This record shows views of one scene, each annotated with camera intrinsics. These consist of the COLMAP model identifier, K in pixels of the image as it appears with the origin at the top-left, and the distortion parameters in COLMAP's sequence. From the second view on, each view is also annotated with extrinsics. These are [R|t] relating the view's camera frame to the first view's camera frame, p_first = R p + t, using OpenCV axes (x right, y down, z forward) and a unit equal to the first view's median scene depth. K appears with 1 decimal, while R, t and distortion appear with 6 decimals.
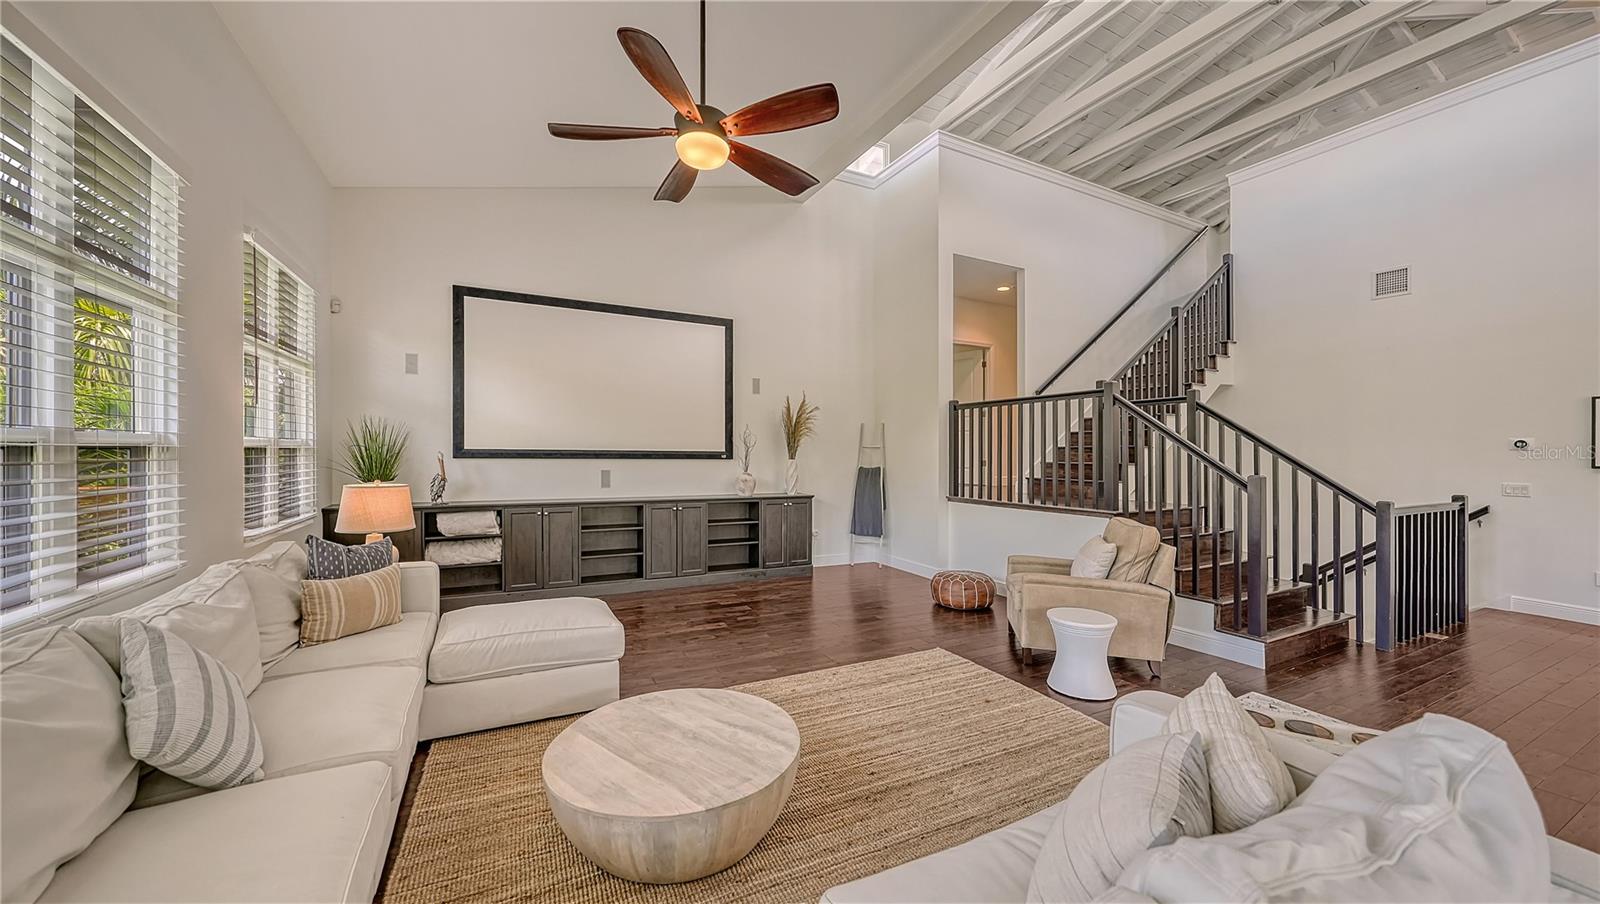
lens RADIAL K [[568.0, 0, 803.7], [0, 568.0, 452.1], [0, 0, 1]] dist [-0.000421, -0.000026]
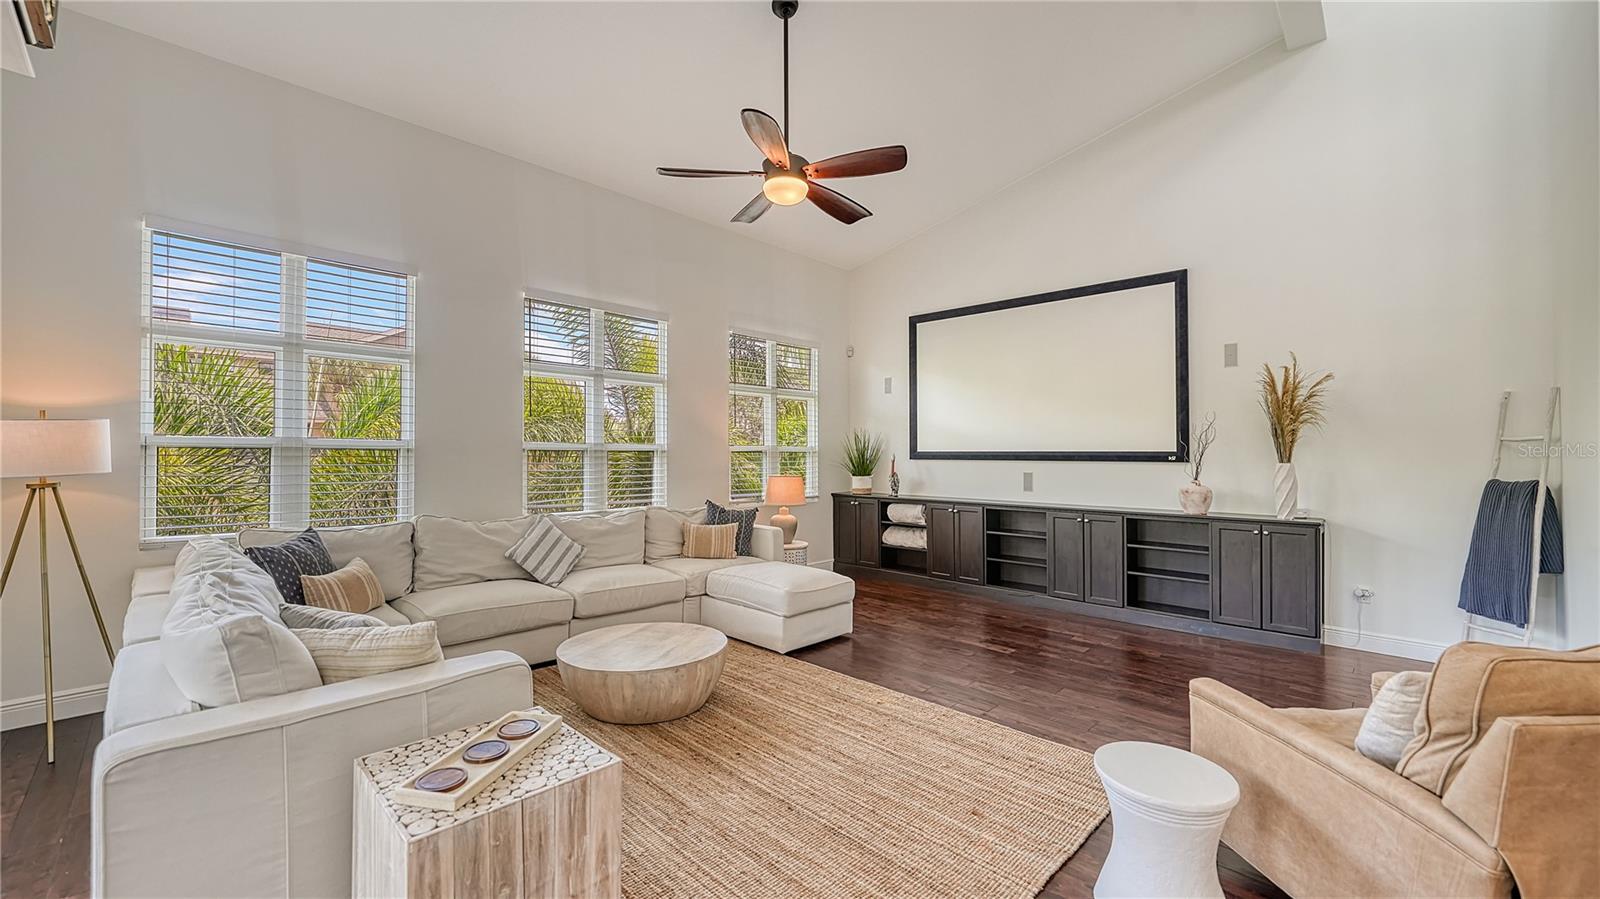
lens RADIAL K [[635.4, 0, 800.0], [0, 635.4, 449.5], [0, 0, 1]] dist [-0.013967, 0.000213]
pose [[0.321961, -0.016034, -0.946617, 0.613503], [0.000358, 0.999859, -0.016813, 0.013068], [0.946753, 0.005074, 0.321921, 0.354014]]
